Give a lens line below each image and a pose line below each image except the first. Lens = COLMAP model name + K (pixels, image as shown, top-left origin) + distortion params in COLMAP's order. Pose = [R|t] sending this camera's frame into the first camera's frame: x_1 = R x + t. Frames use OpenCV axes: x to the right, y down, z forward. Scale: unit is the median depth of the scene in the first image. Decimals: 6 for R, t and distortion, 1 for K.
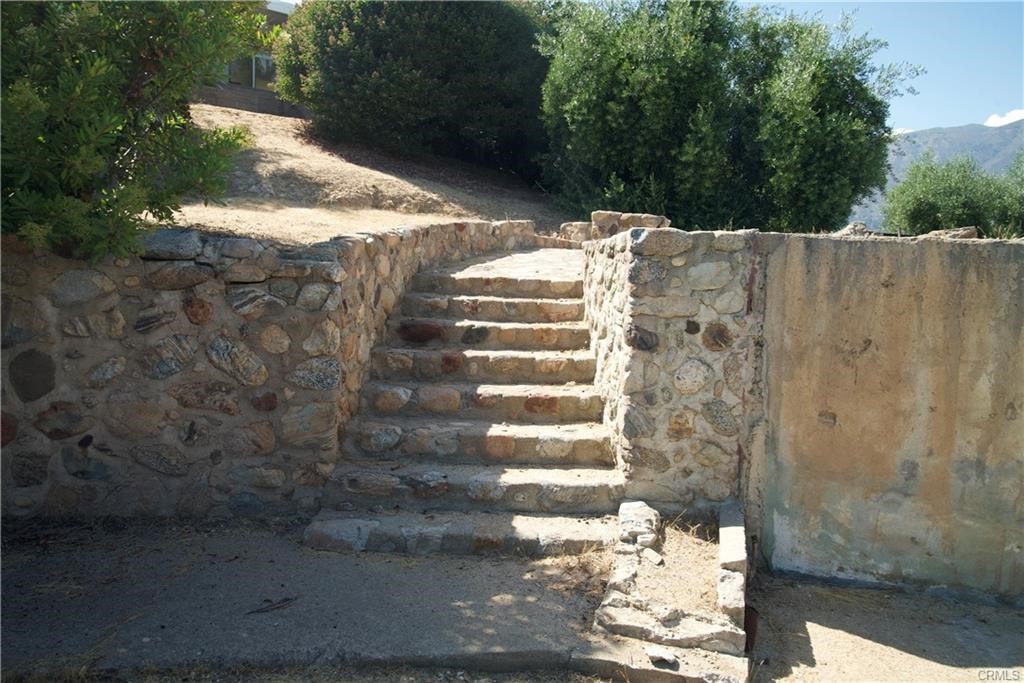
lens RADIAL K [[706.7, 0, 512.0], [0, 706.7, 341.5], [0, 0, 1]] dist [-0.039766, 0.023932]
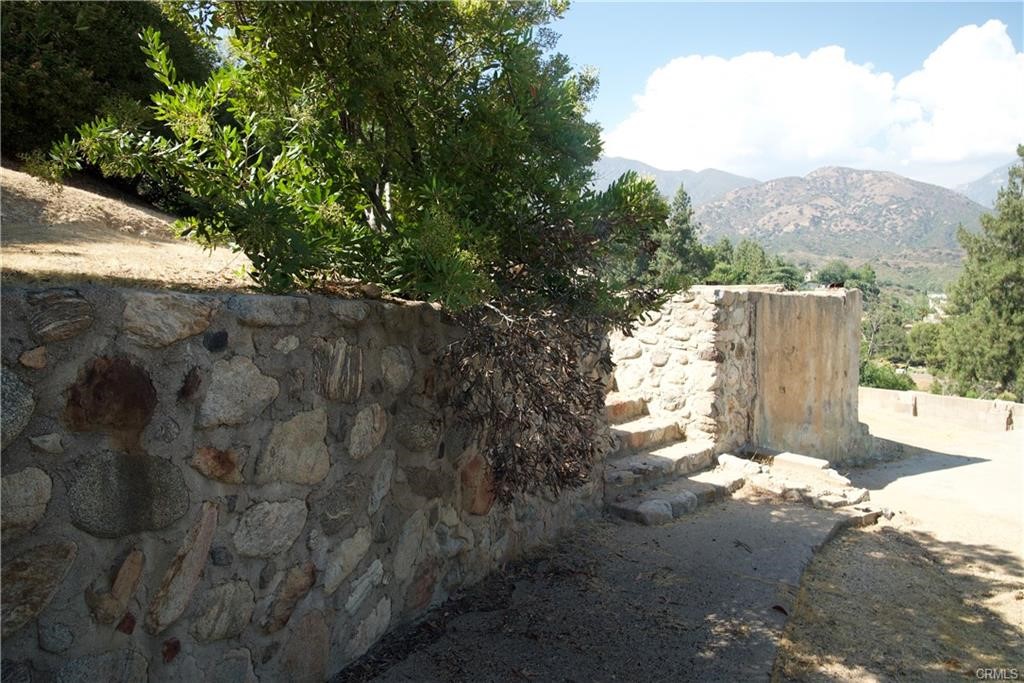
lens RADIAL K [[706.7, 0, 512.0], [0, 706.7, 341.5], [0, 0, 1]] dist [-0.039766, 0.023932]
pose [[0.694377, -0.067981, 0.716394, -1.359023], [0.078606, 0.996736, 0.018393, -0.108174], [-0.715306, 0.043542, 0.697454, 0.197028]]
